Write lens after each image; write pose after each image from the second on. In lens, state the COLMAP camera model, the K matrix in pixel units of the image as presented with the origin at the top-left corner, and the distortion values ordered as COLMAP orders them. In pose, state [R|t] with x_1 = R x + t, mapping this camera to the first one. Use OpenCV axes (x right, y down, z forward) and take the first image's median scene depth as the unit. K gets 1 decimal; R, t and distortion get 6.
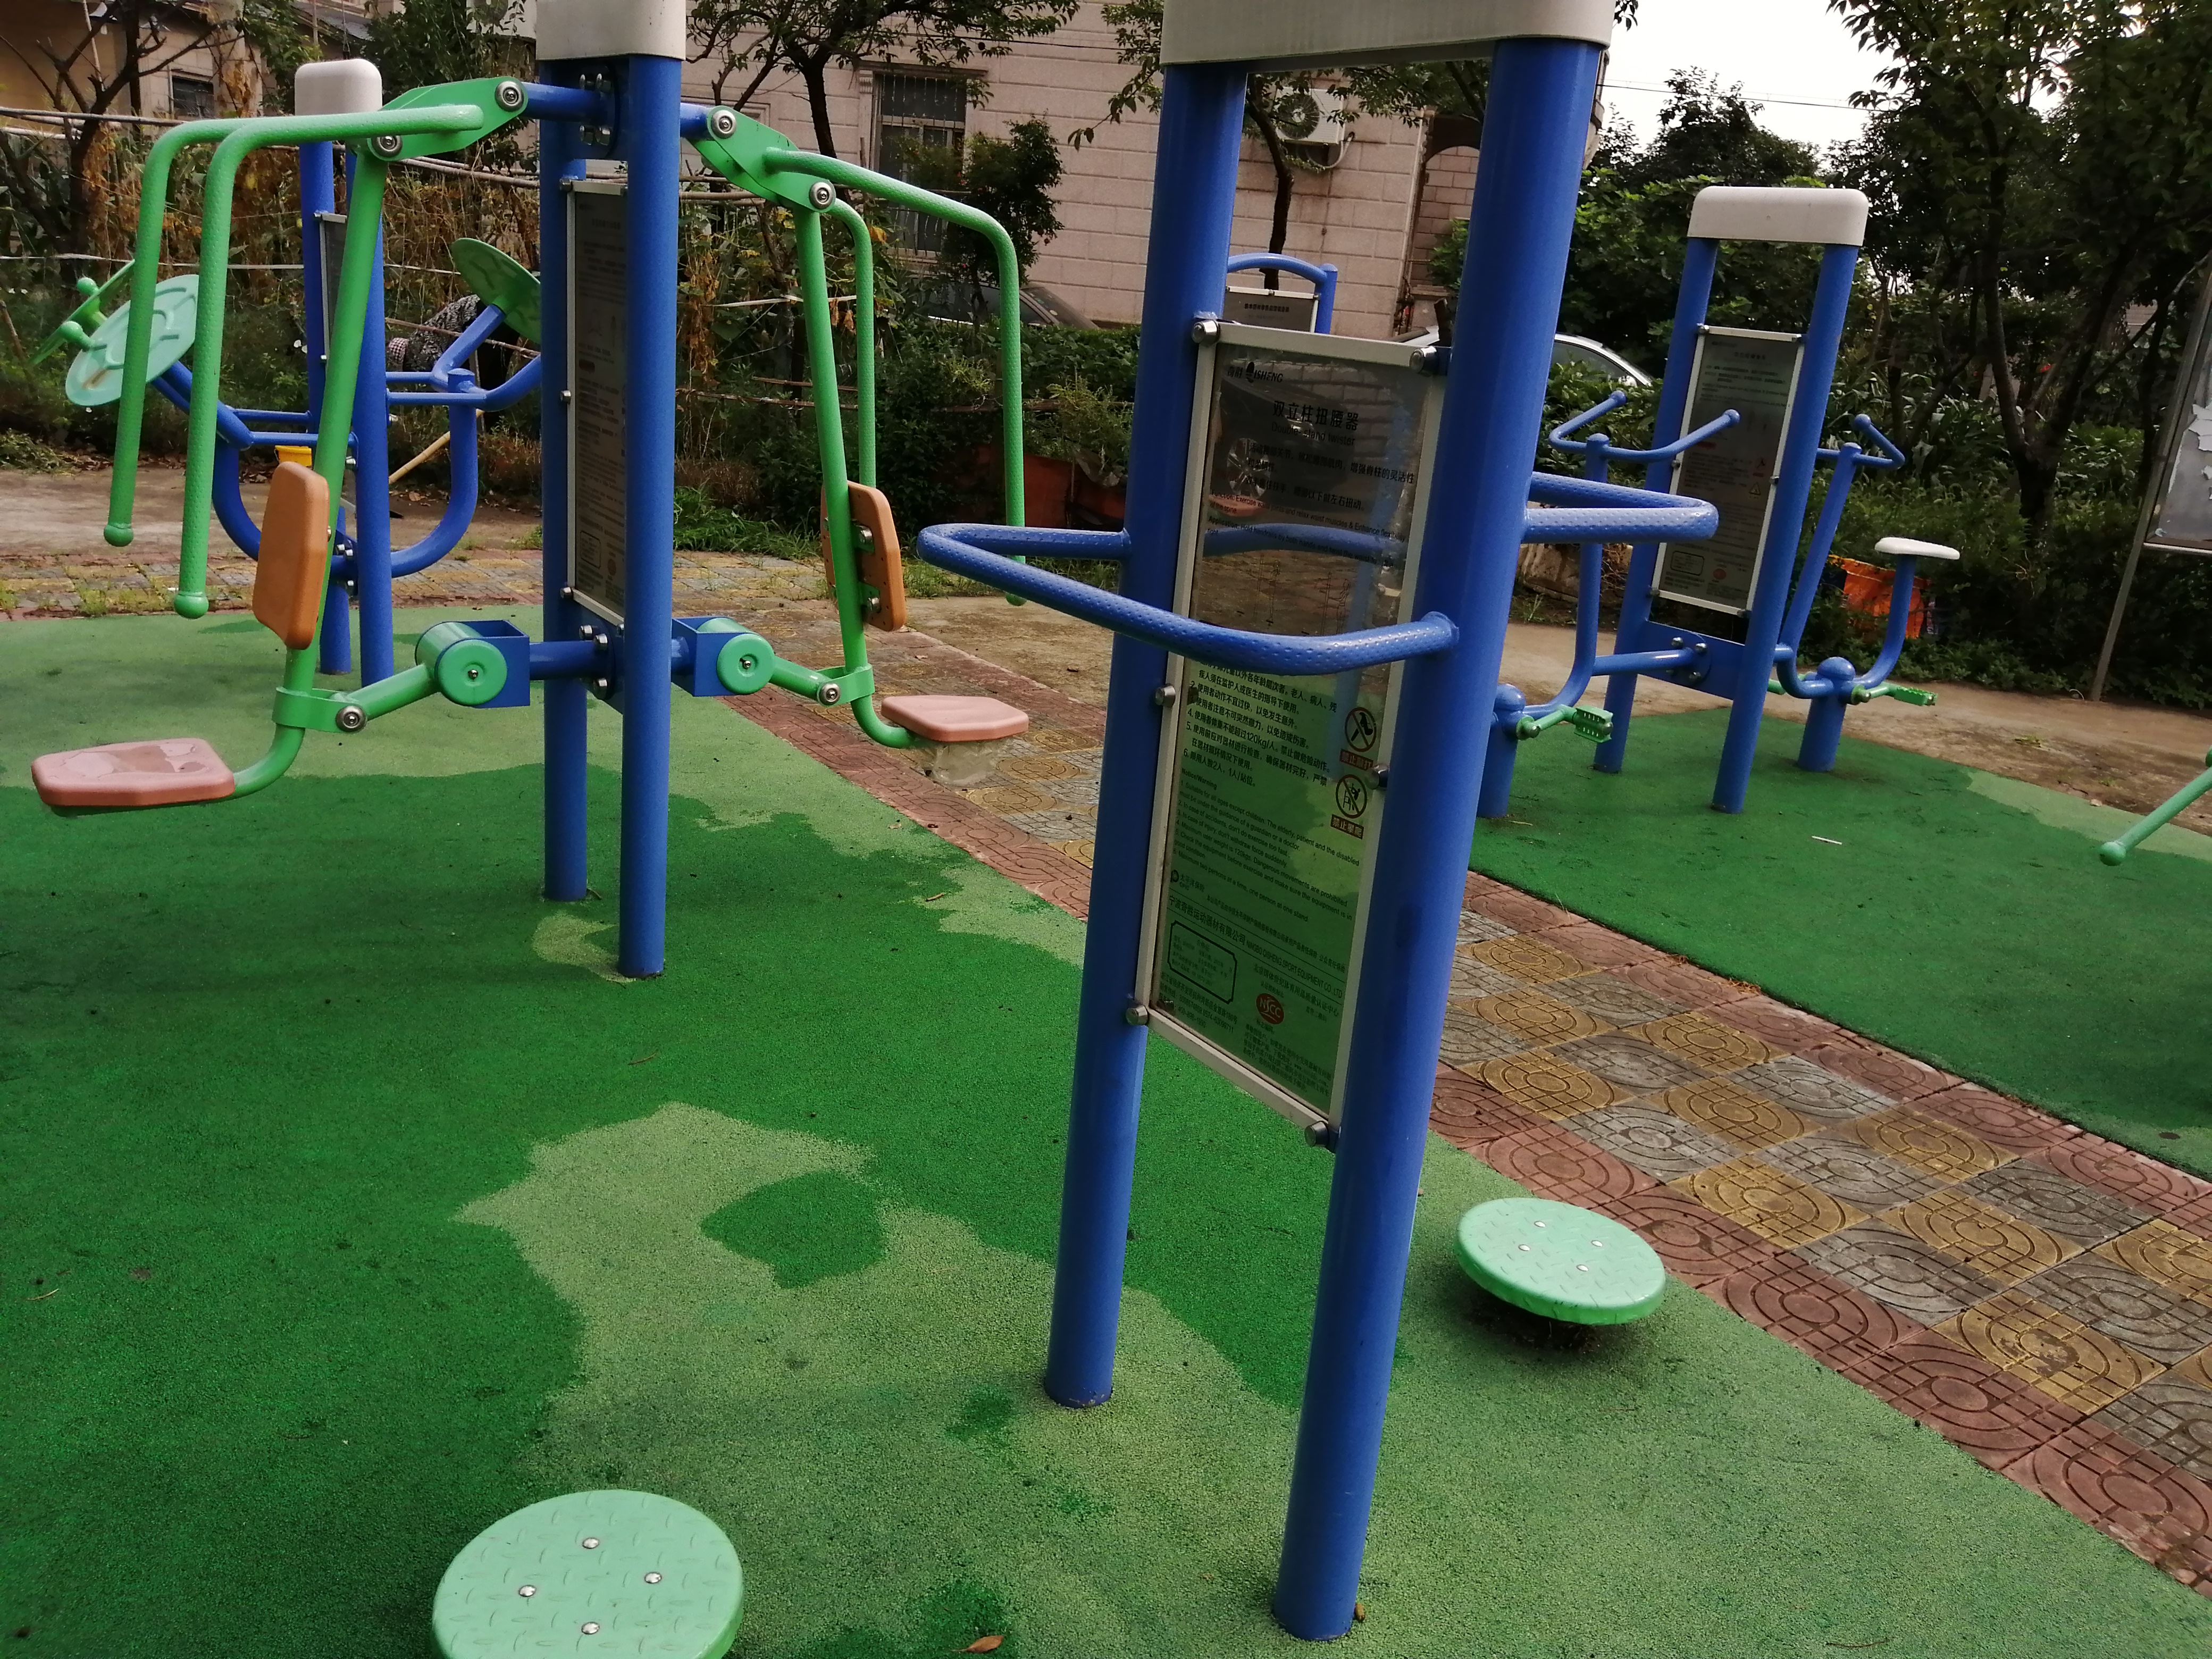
lens RADIAL K [[1781.2, 0, 1105.9], [0, 1781.2, 826.5], [0, 0, 1]] dist [0.053846, -0.090729]
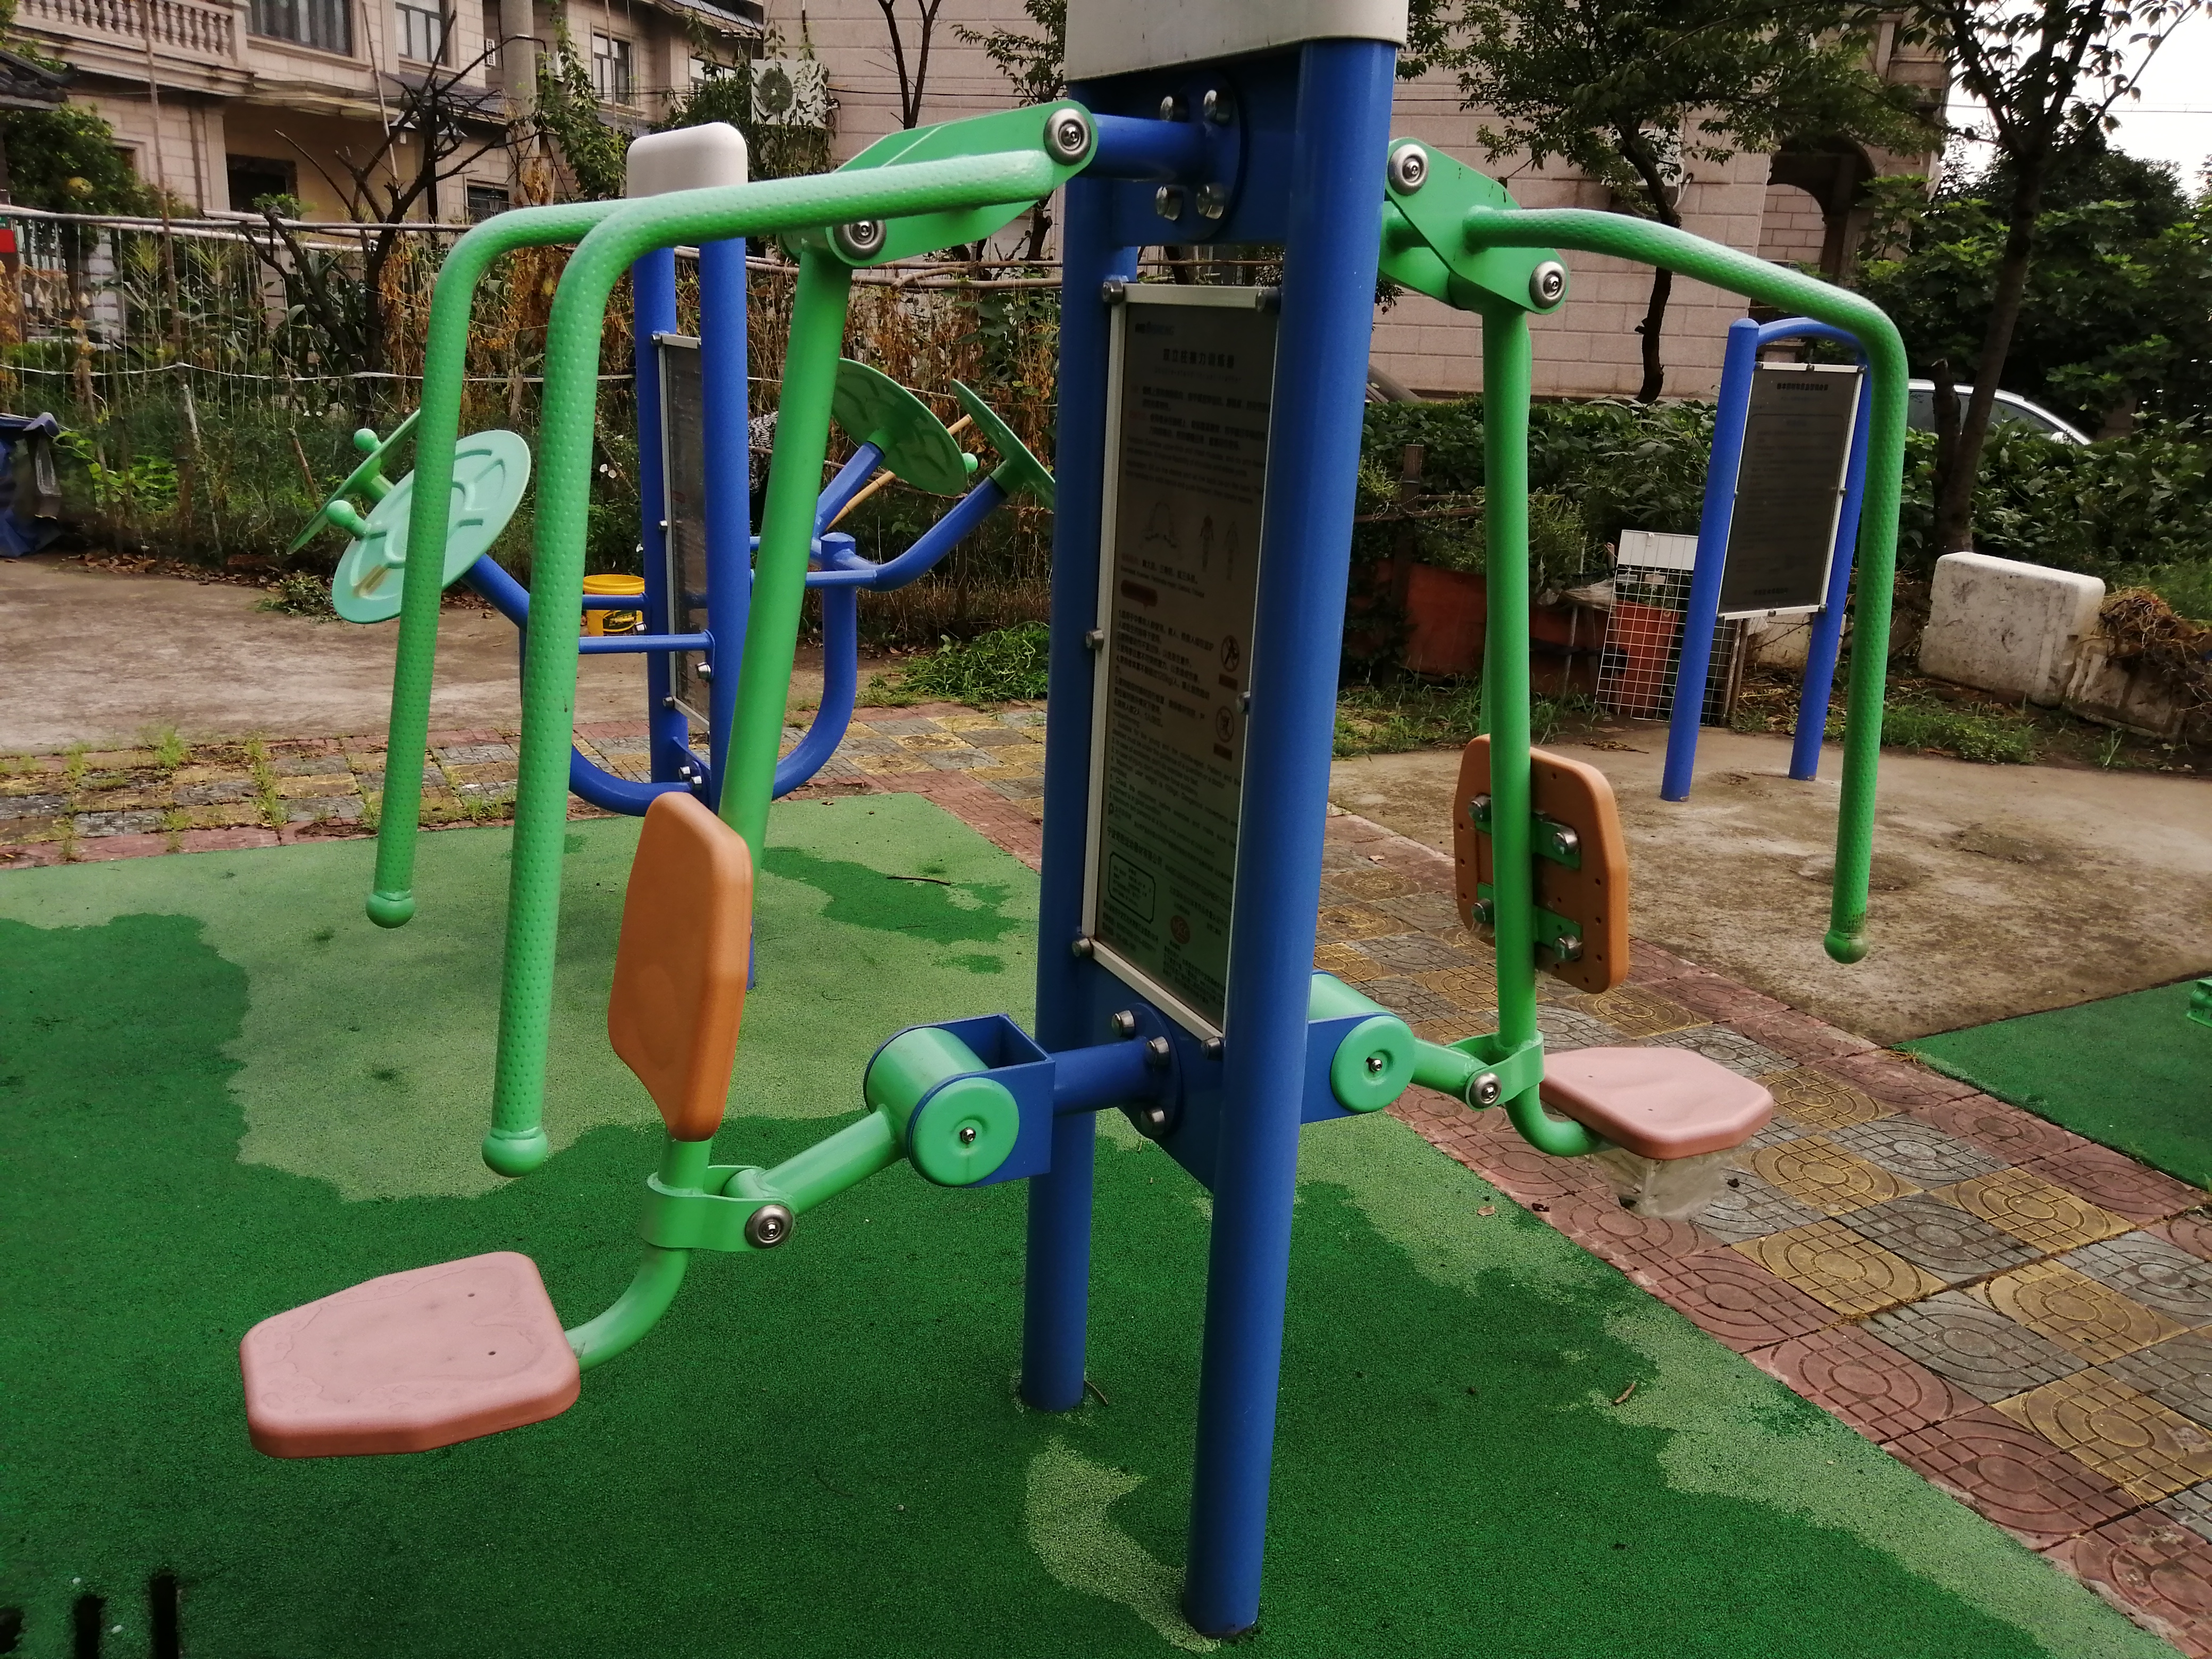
lens RADIAL K [[1760.5, 0, 1106.0], [0, 1760.5, 829.5], [0, 0, 1]] dist [0.097908, -0.178716]
pose [[0.991066, -0.007531, -0.133158, -0.114458], [0.003577, 0.999546, -0.029913, -0.082715], [0.133323, 0.029169, 0.990643, 0.216485]]
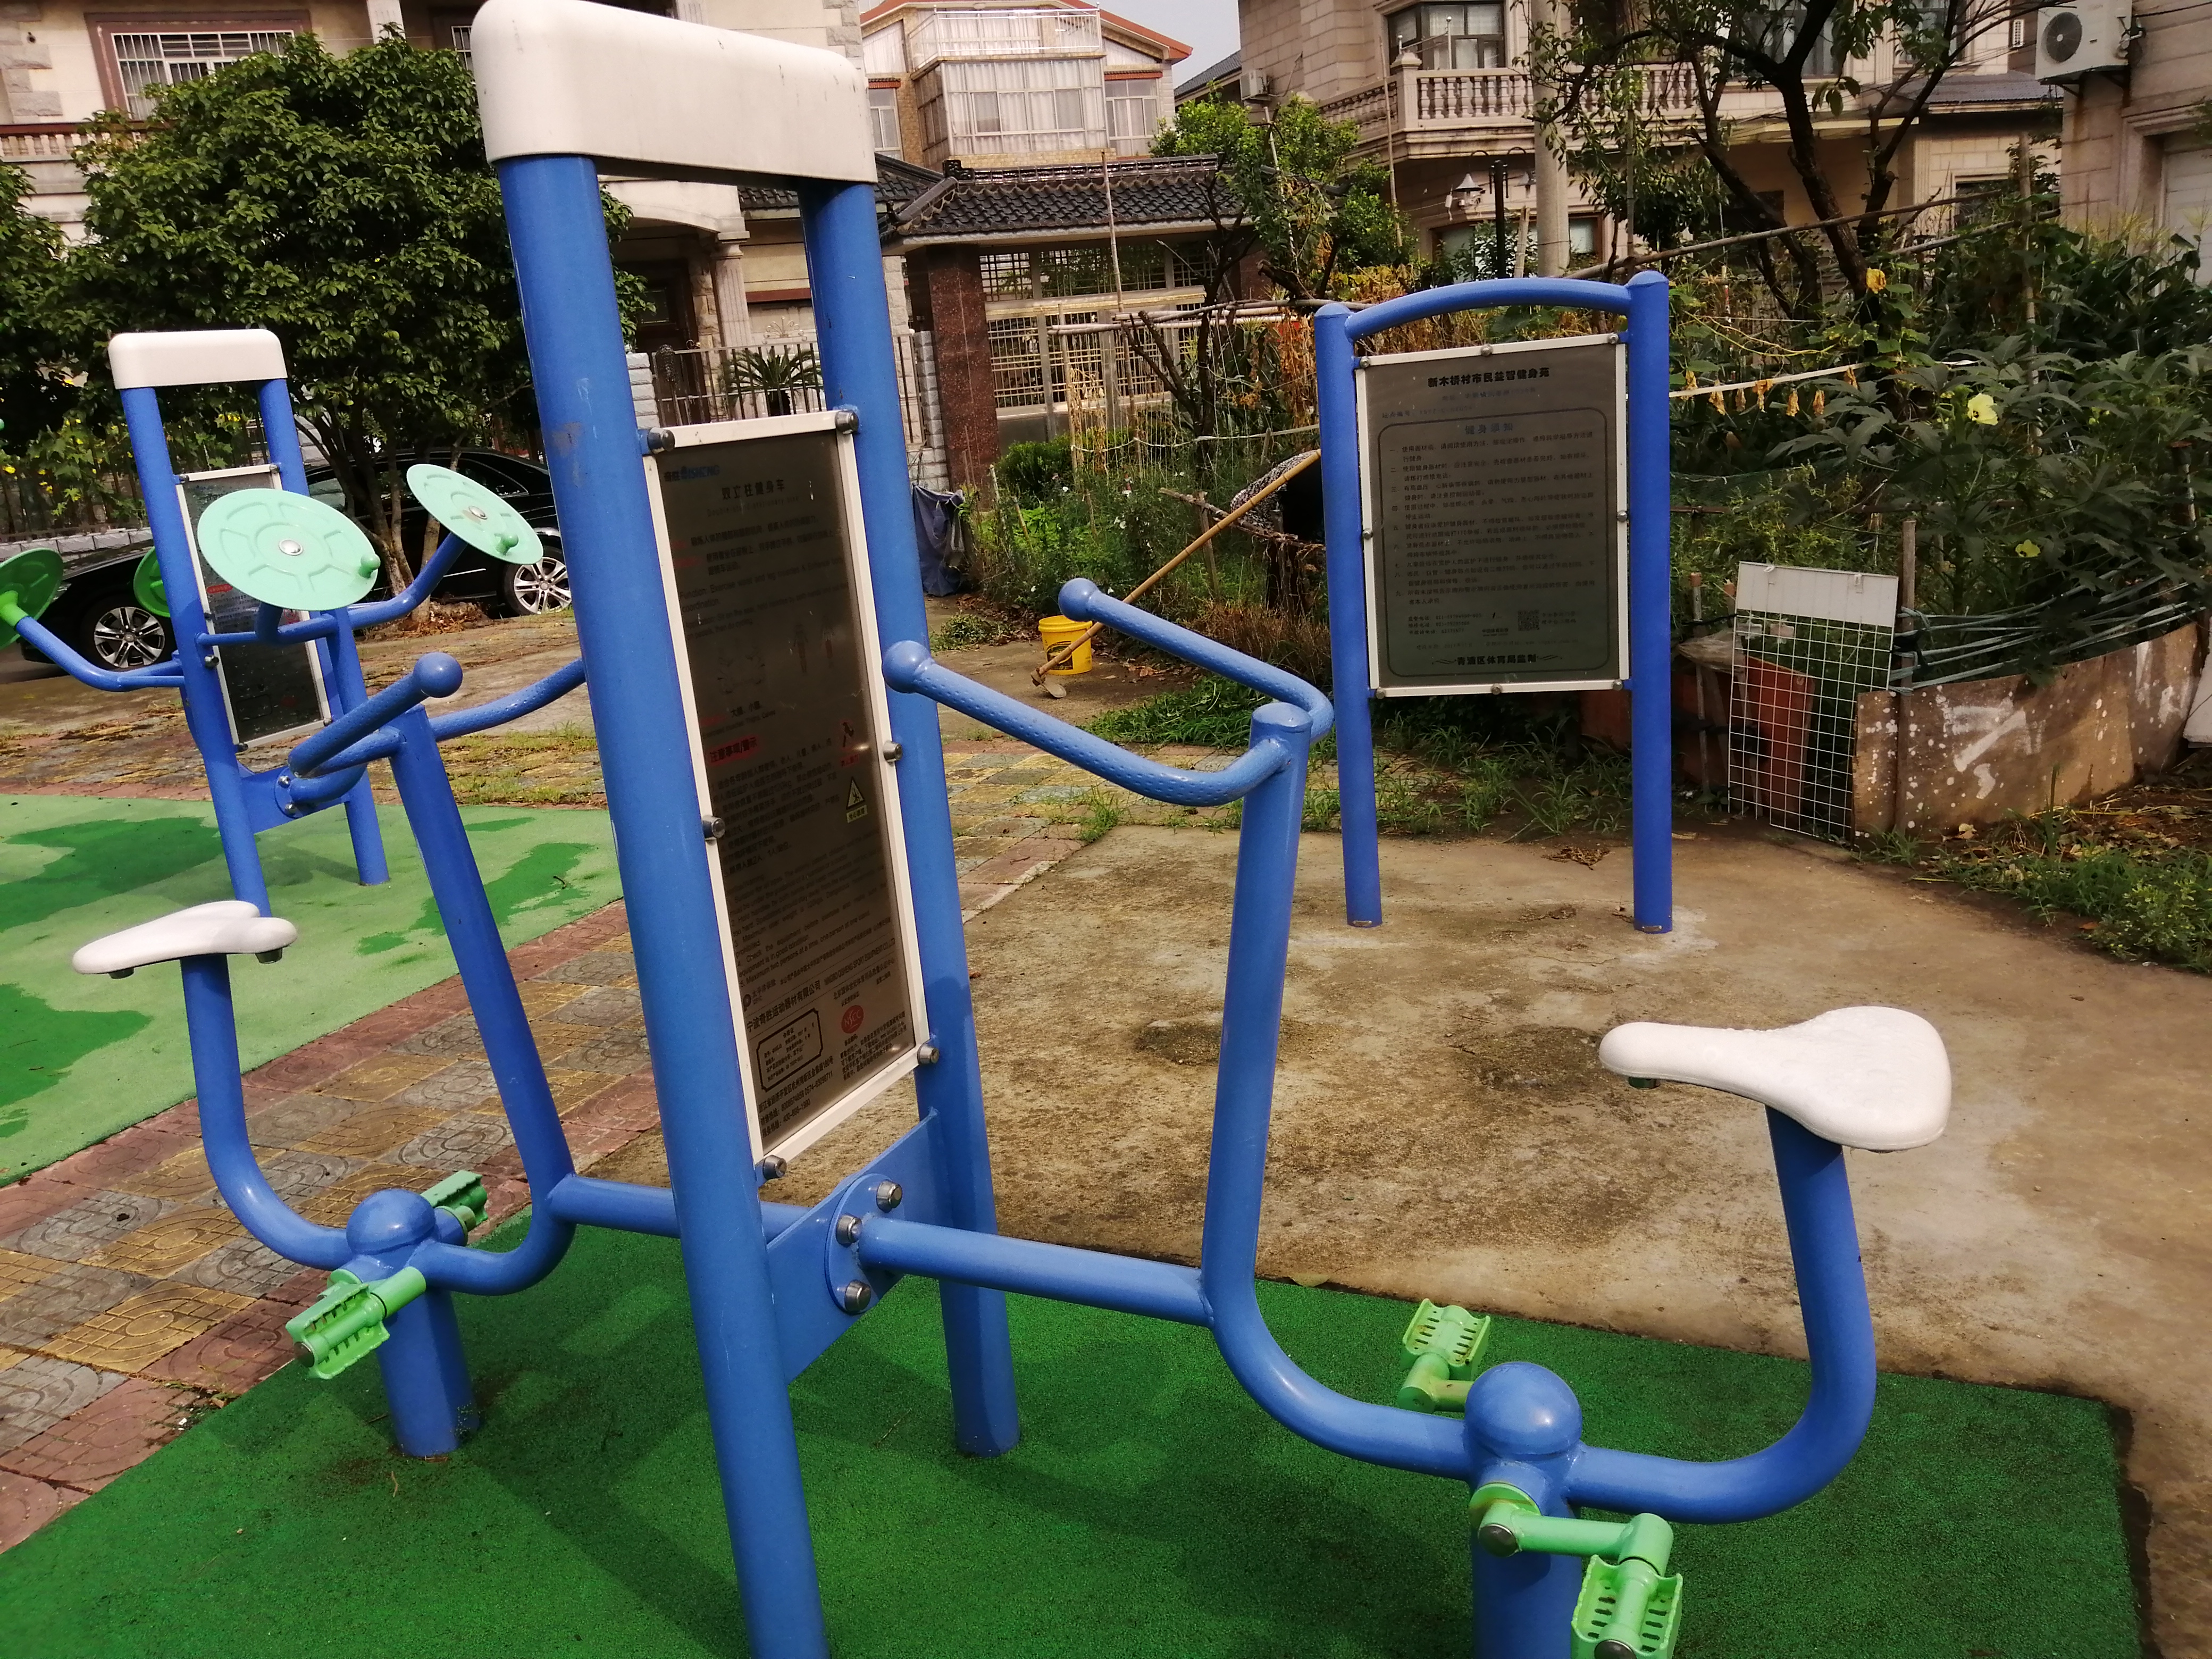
lens RADIAL K [[1781.2, 0, 1105.9], [0, 1781.2, 826.5], [0, 0, 1]] dist [0.053846, -0.090729]
pose [[0.492540, 0.083160, -0.866308, 0.558896], [-0.127240, 0.991609, 0.022846, -0.159630], [0.860938, 0.098977, 0.498988, 0.679502]]
